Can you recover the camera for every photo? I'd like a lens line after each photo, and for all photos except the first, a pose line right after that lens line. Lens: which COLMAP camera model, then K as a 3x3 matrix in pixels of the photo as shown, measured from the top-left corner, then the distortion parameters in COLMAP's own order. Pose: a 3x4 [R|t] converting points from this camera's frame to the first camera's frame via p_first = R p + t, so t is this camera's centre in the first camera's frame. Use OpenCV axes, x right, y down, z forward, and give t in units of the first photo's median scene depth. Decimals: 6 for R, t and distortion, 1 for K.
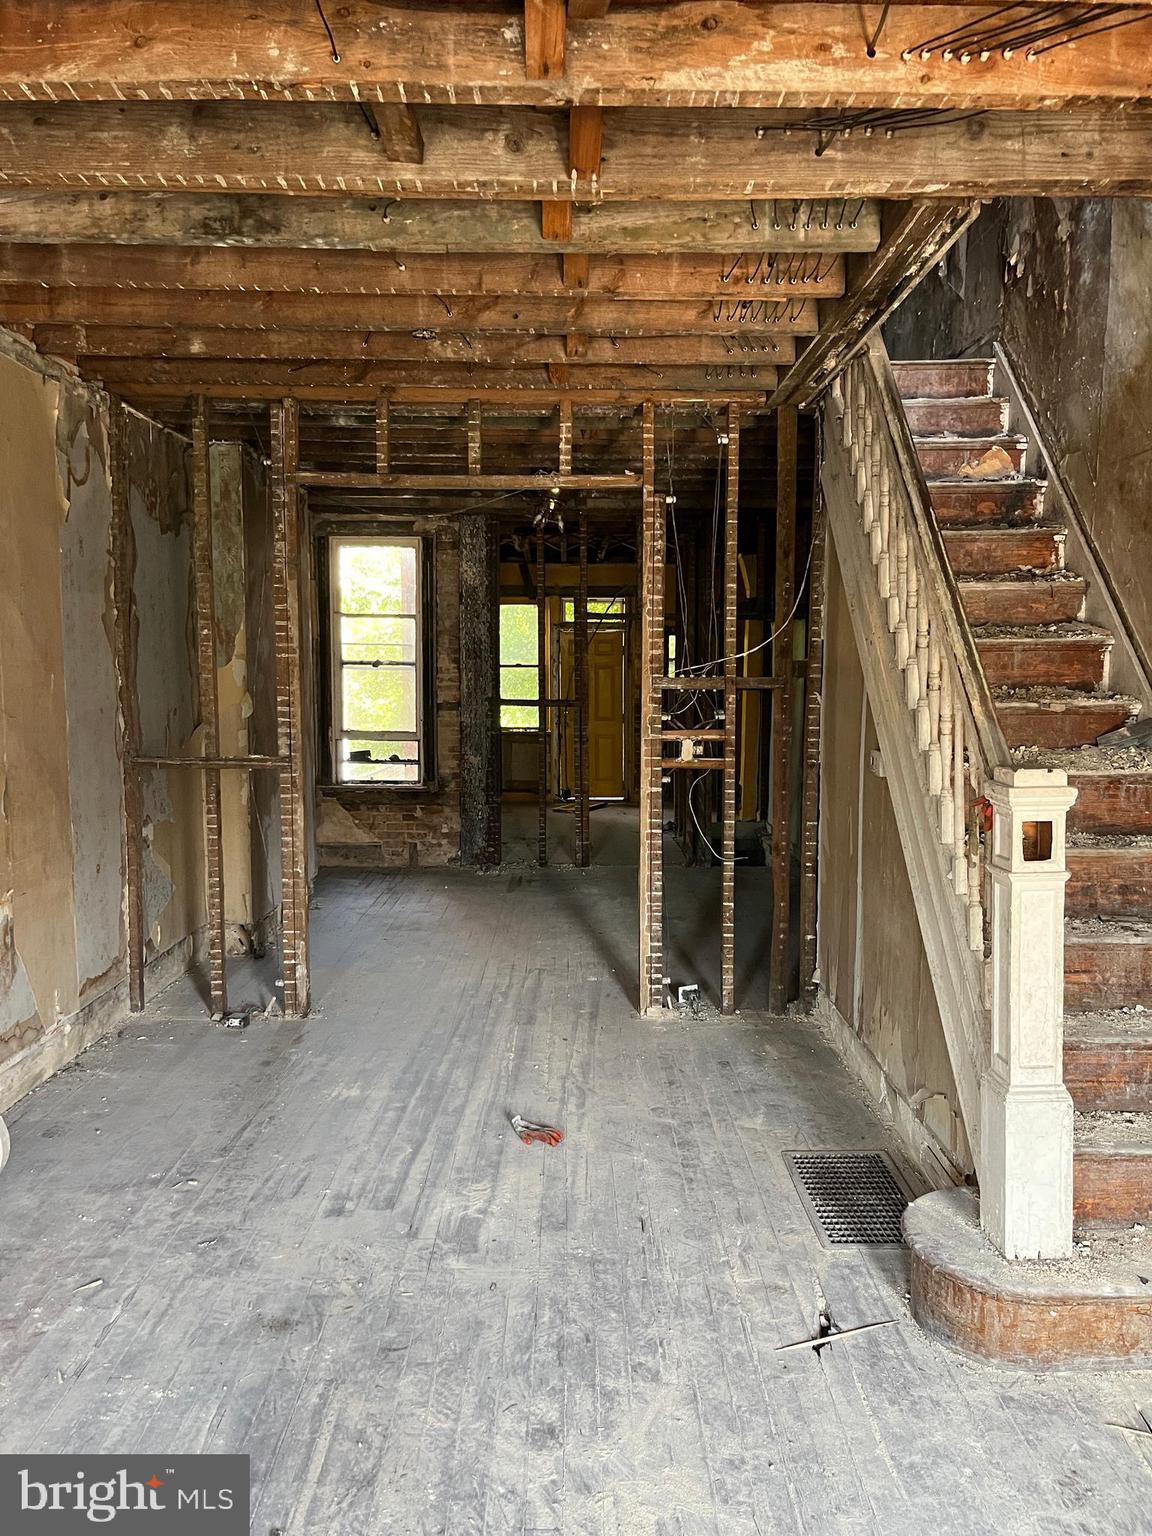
lens RADIAL K [[1183.8, 0, 589.5], [0, 1183.8, 772.4], [0, 0, 1]] dist [0.010297, -0.018366]
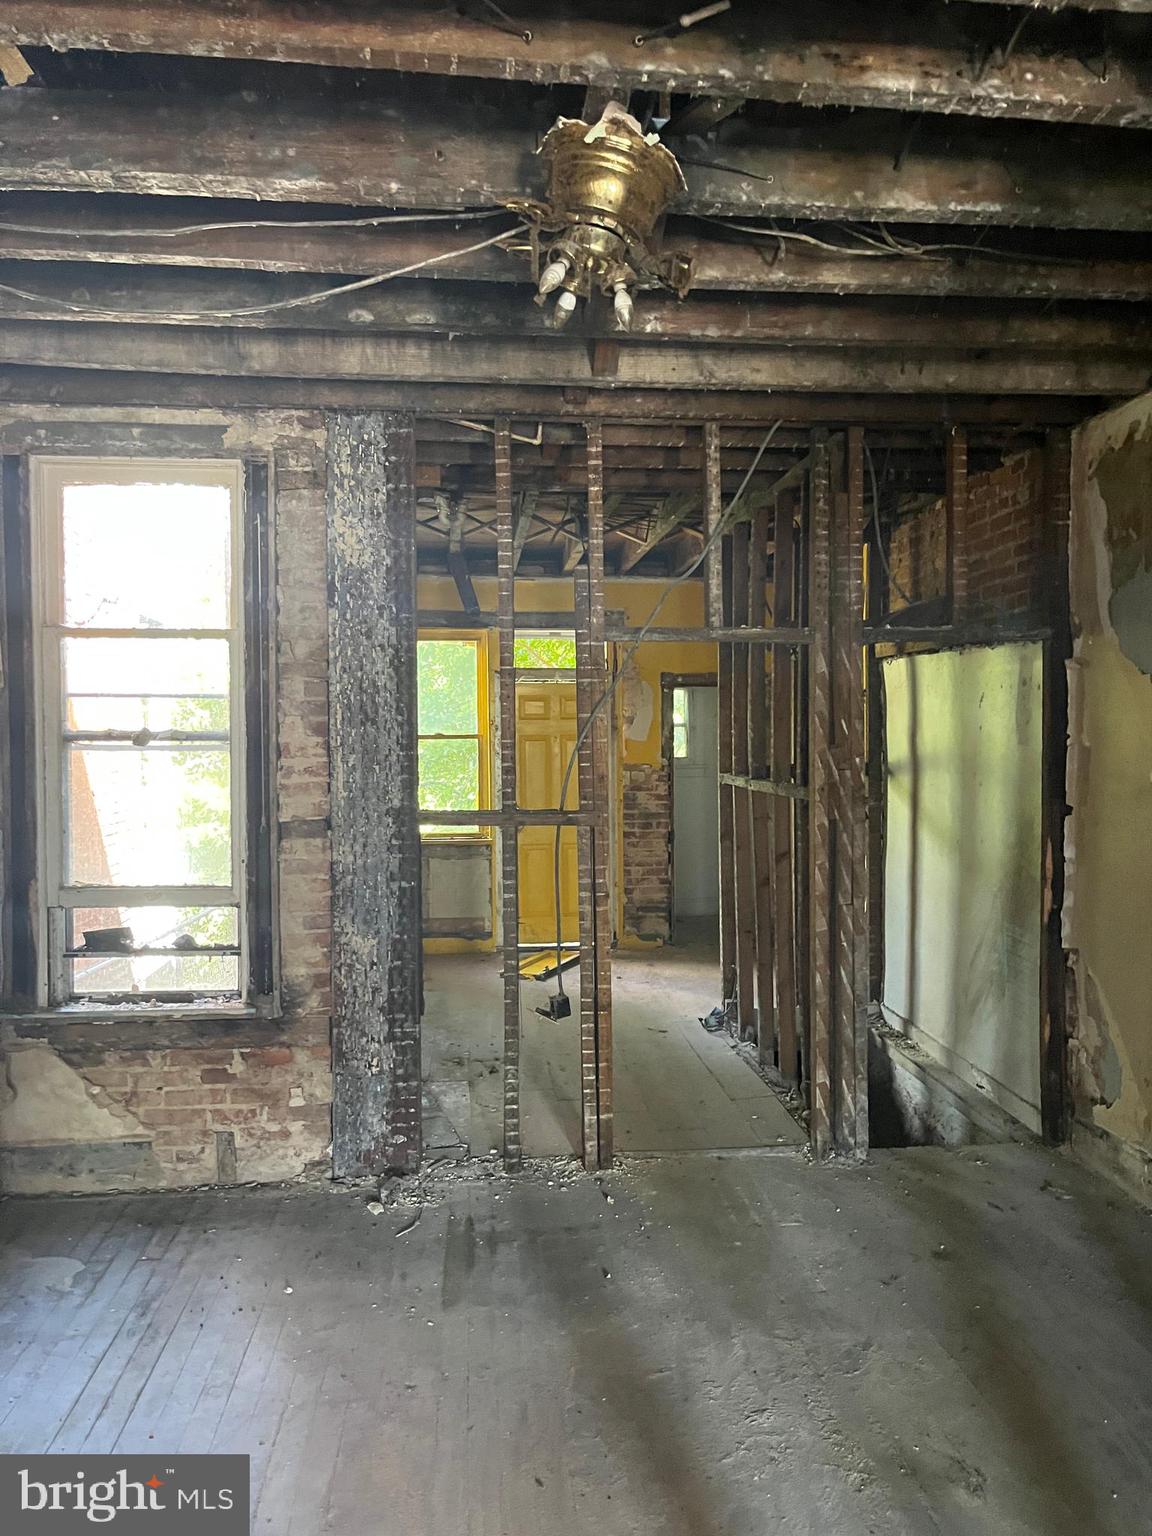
lens RADIAL K [[1183.8, 0, 605.9], [0, 1183.8, 766.8], [0, 0, 1]] dist [0.010297, -0.018366]
pose [[0.995703, -0.011123, 0.091929, -0.044672], [0.017725, 0.997296, -0.071315, -0.044912], [-0.090887, 0.072638, 0.993209, 0.530561]]
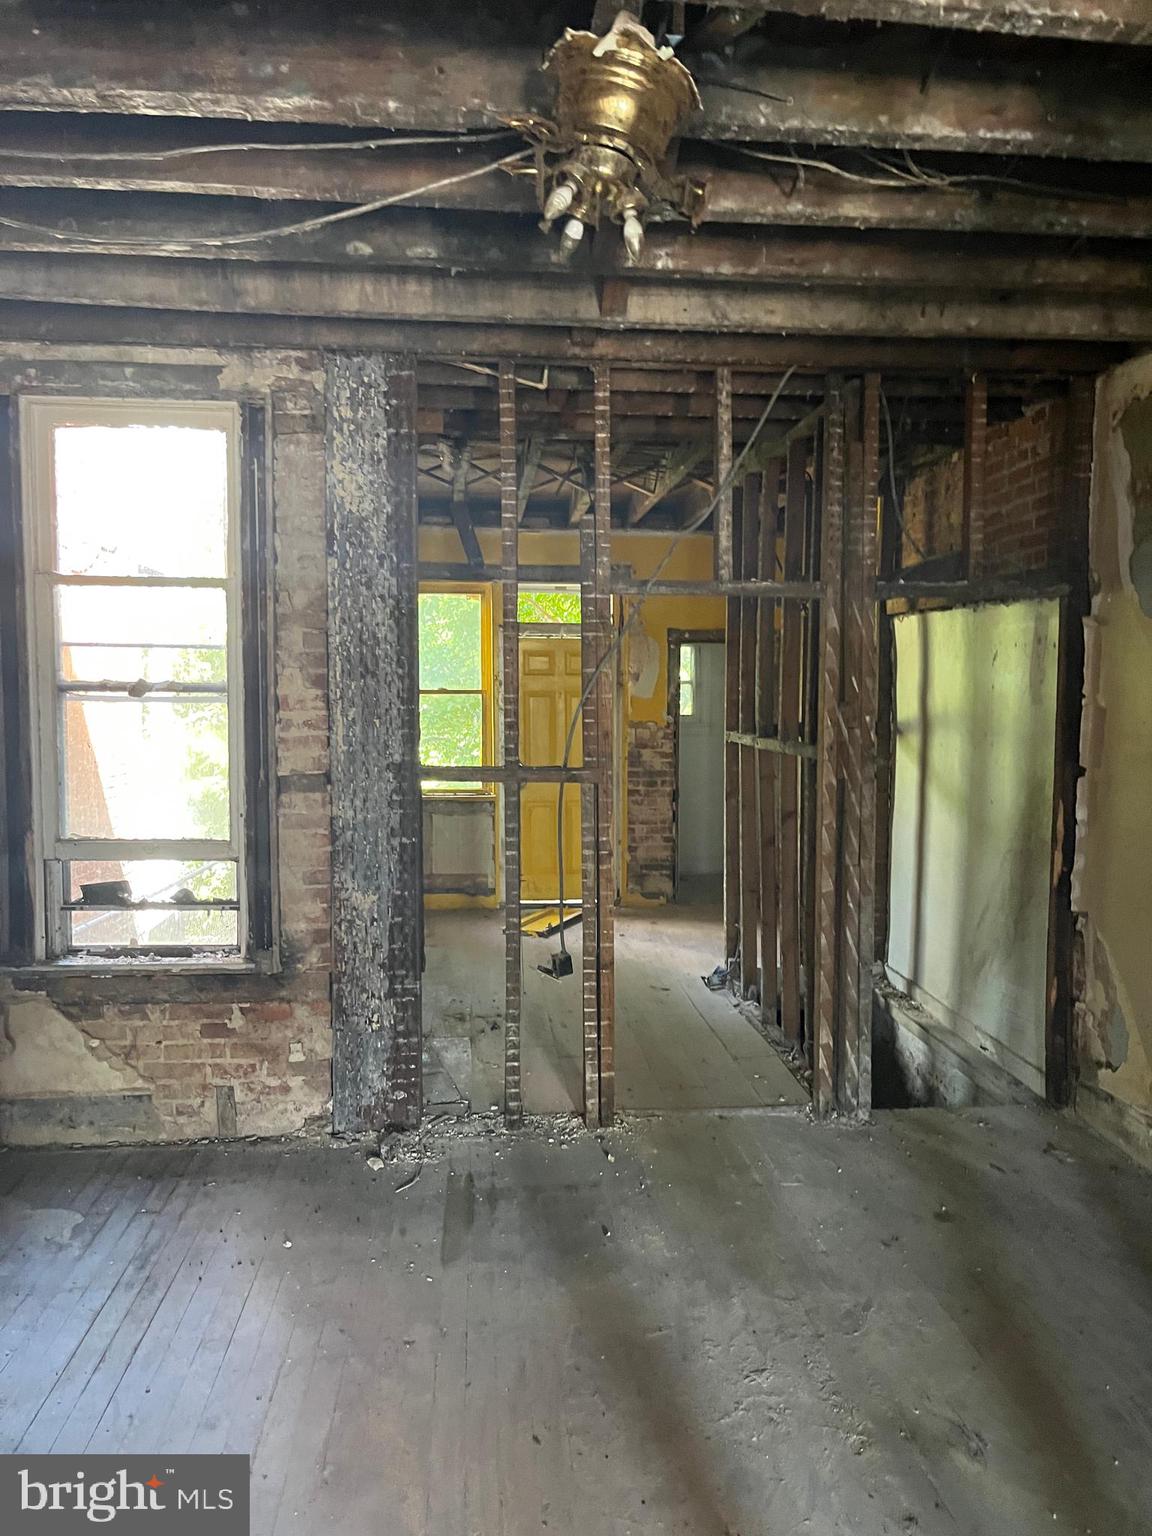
lens RADIAL K [[1183.8, 0, 605.3], [0, 1183.8, 779.8], [0, 0, 1]] dist [0.010297, -0.018366]
pose [[0.996204, -0.005902, 0.086844, -0.043705], [0.008067, 0.999665, -0.024600, -0.044921], [-0.086669, 0.025208, 0.995918, 0.538997]]
